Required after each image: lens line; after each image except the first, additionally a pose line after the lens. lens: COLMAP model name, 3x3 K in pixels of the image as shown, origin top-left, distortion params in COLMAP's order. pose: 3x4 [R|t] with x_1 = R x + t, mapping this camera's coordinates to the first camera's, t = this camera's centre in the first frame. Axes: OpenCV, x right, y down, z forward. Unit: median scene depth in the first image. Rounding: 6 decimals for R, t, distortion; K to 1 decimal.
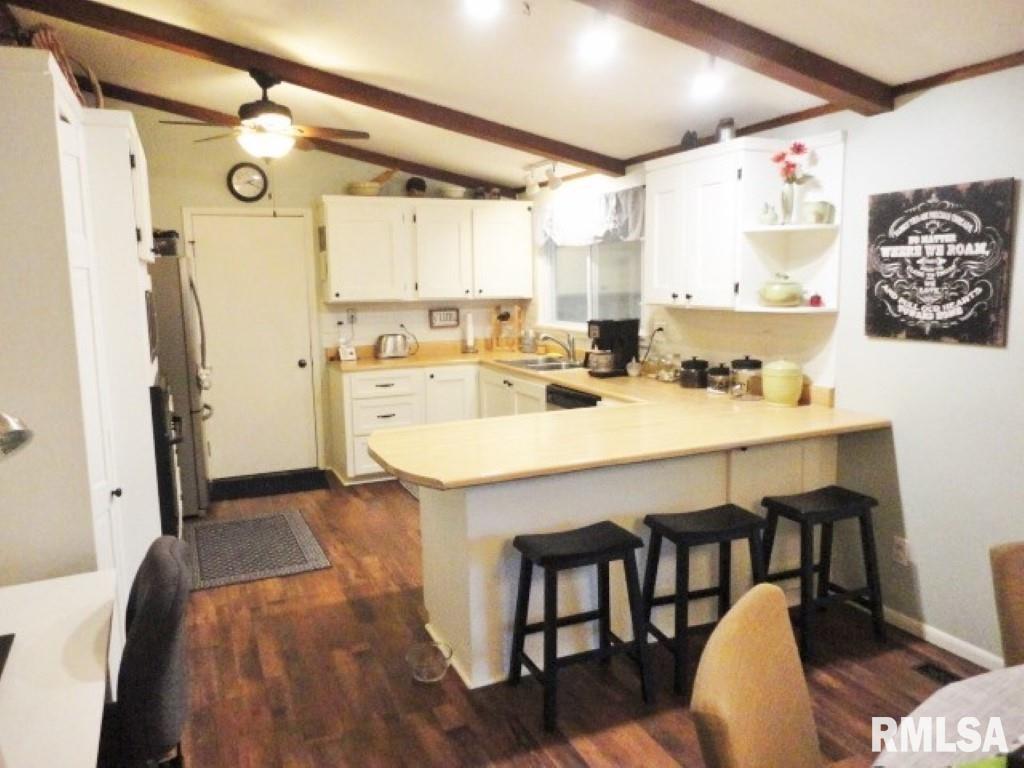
lens RADIAL K [[746.6, 0, 512.0], [0, 746.6, 384.0], [0, 0, 1]] dist [0.008587, -0.001282]
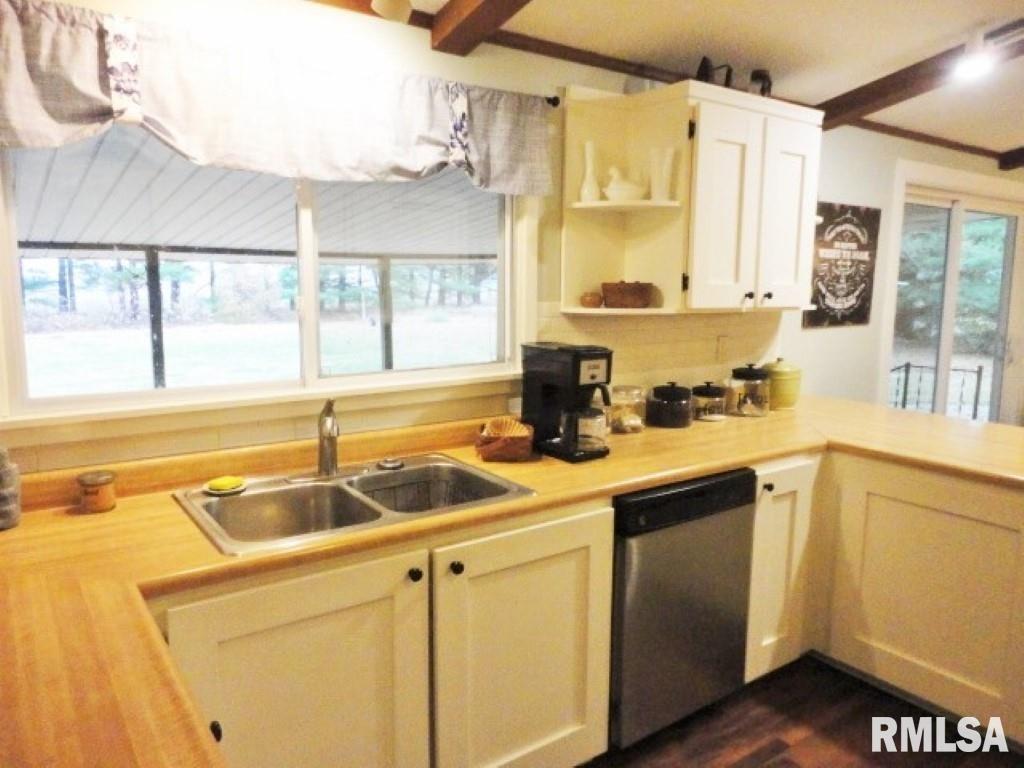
lens RADIAL K [[746.6, 0, 512.0], [0, 746.6, 384.0], [0, 0, 1]] dist [0.008587, -0.001282]
pose [[-0.201358, -0.124053, 0.971631, -0.550752], [0.134299, 0.979084, 0.152836, -0.216384], [-0.970267, 0.161264, -0.180486, 1.684473]]
